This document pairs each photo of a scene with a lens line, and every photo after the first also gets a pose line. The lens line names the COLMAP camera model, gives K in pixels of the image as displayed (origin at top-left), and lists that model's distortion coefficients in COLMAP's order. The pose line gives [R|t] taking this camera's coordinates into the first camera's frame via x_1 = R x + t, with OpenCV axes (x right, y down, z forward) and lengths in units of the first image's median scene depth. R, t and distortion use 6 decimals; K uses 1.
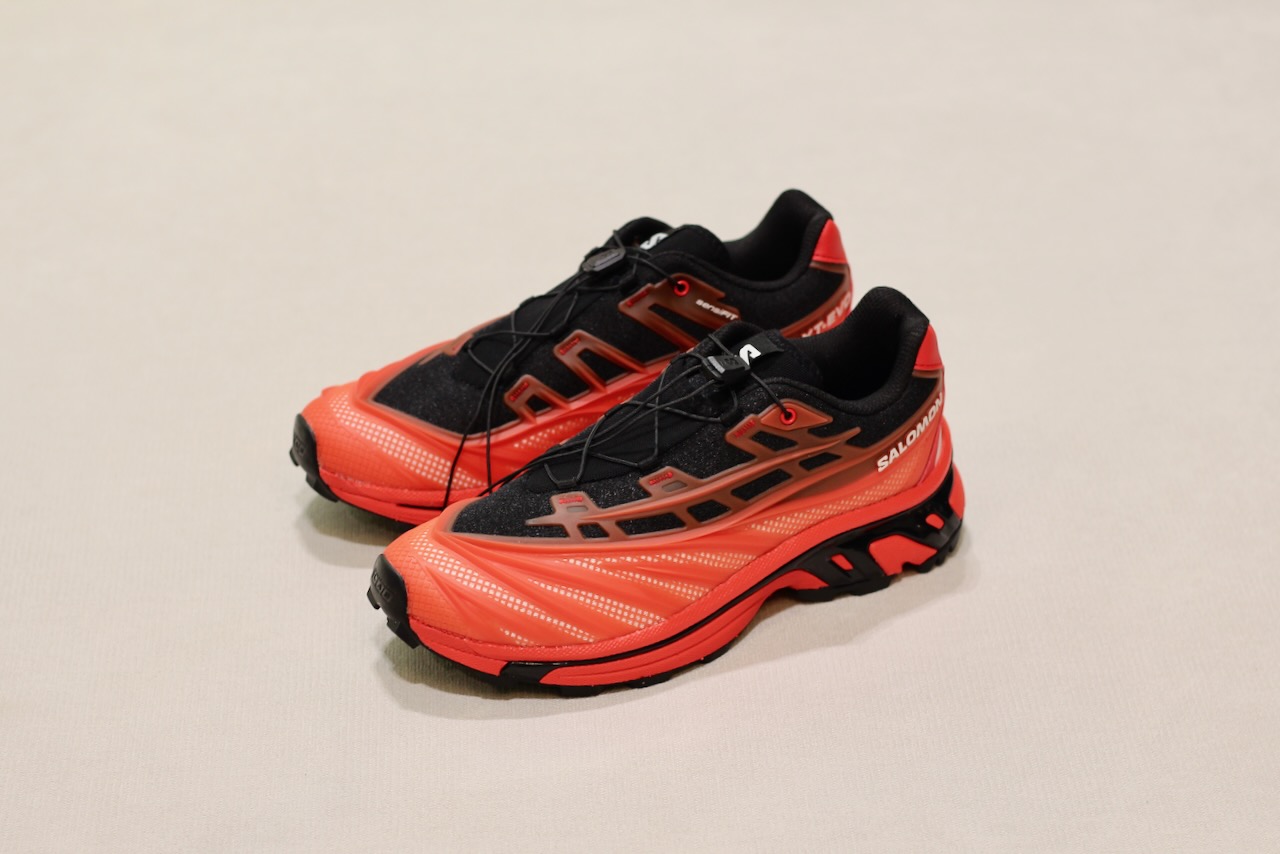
lens RADIAL K [[3312.8, 0, 640.0], [0, 3312.8, 427.0], [0, 0, 1]] dist [-0.124477, -0.340660]
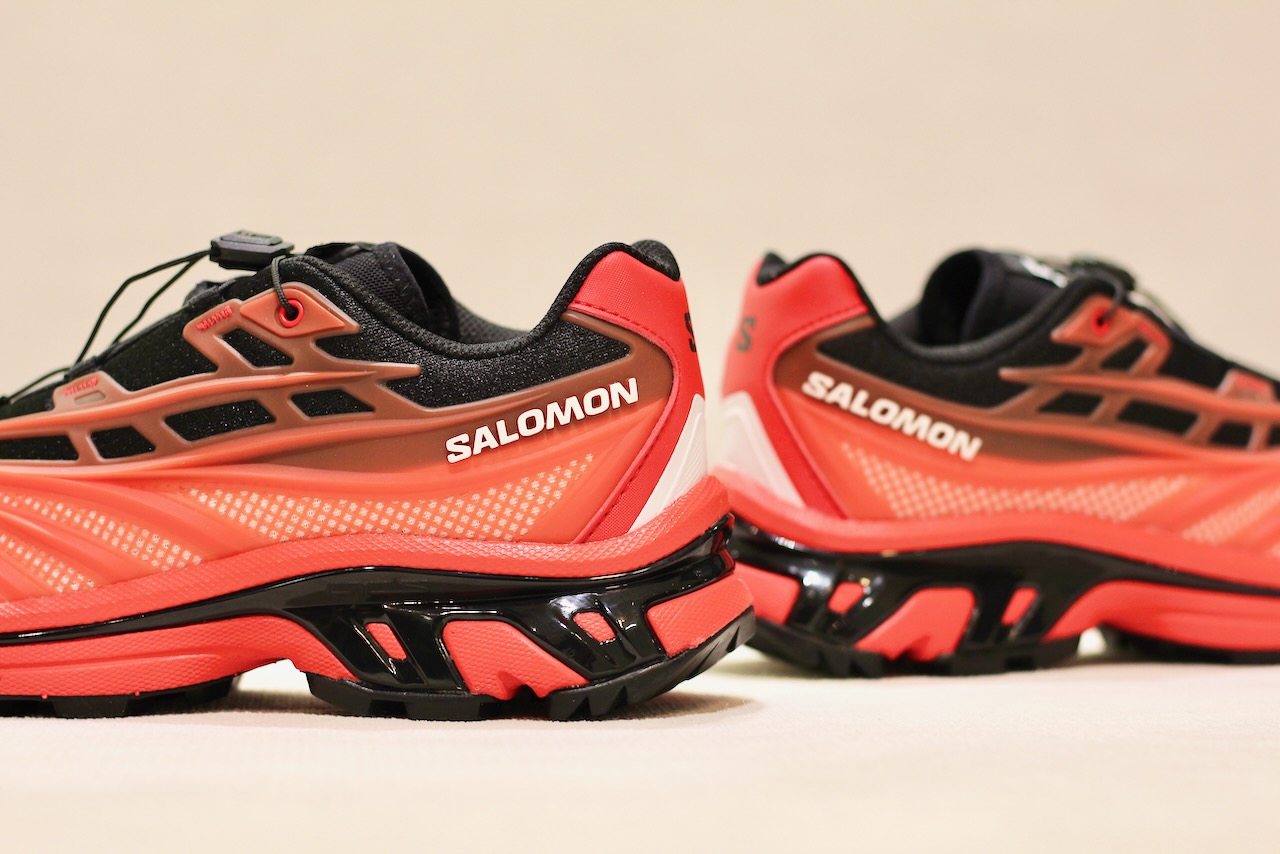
lens RADIAL K [[3312.8, 0, 640.0], [0, 3312.8, 427.0], [0, 0, 1]] dist [-0.124477, -0.340660]
pose [[0.757593, 0.003212, -0.652719, 0.464978], [-0.338019, 0.857387, -0.388111, 0.215850], [0.558387, 0.514662, 0.650636, 0.677289]]
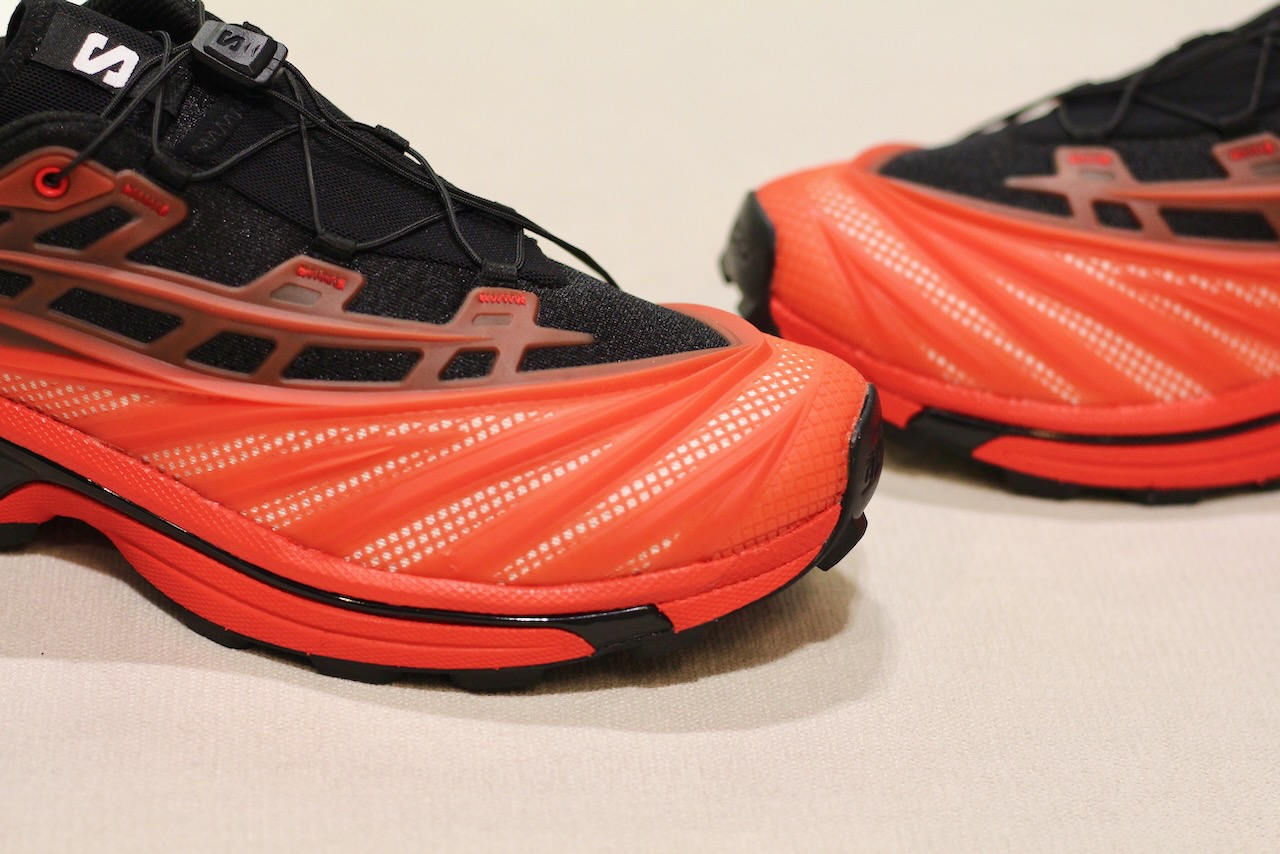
lens RADIAL K [[3312.8, 0, 640.0], [0, 3312.8, 427.0], [0, 0, 1]] dist [-0.124477, -0.340660]
pose [[0.963091, 0.199127, -0.181118, 0.017036], [-0.201569, 0.979461, 0.005009, 0.080517], [0.178396, 0.031684, 0.983449, 0.423987]]
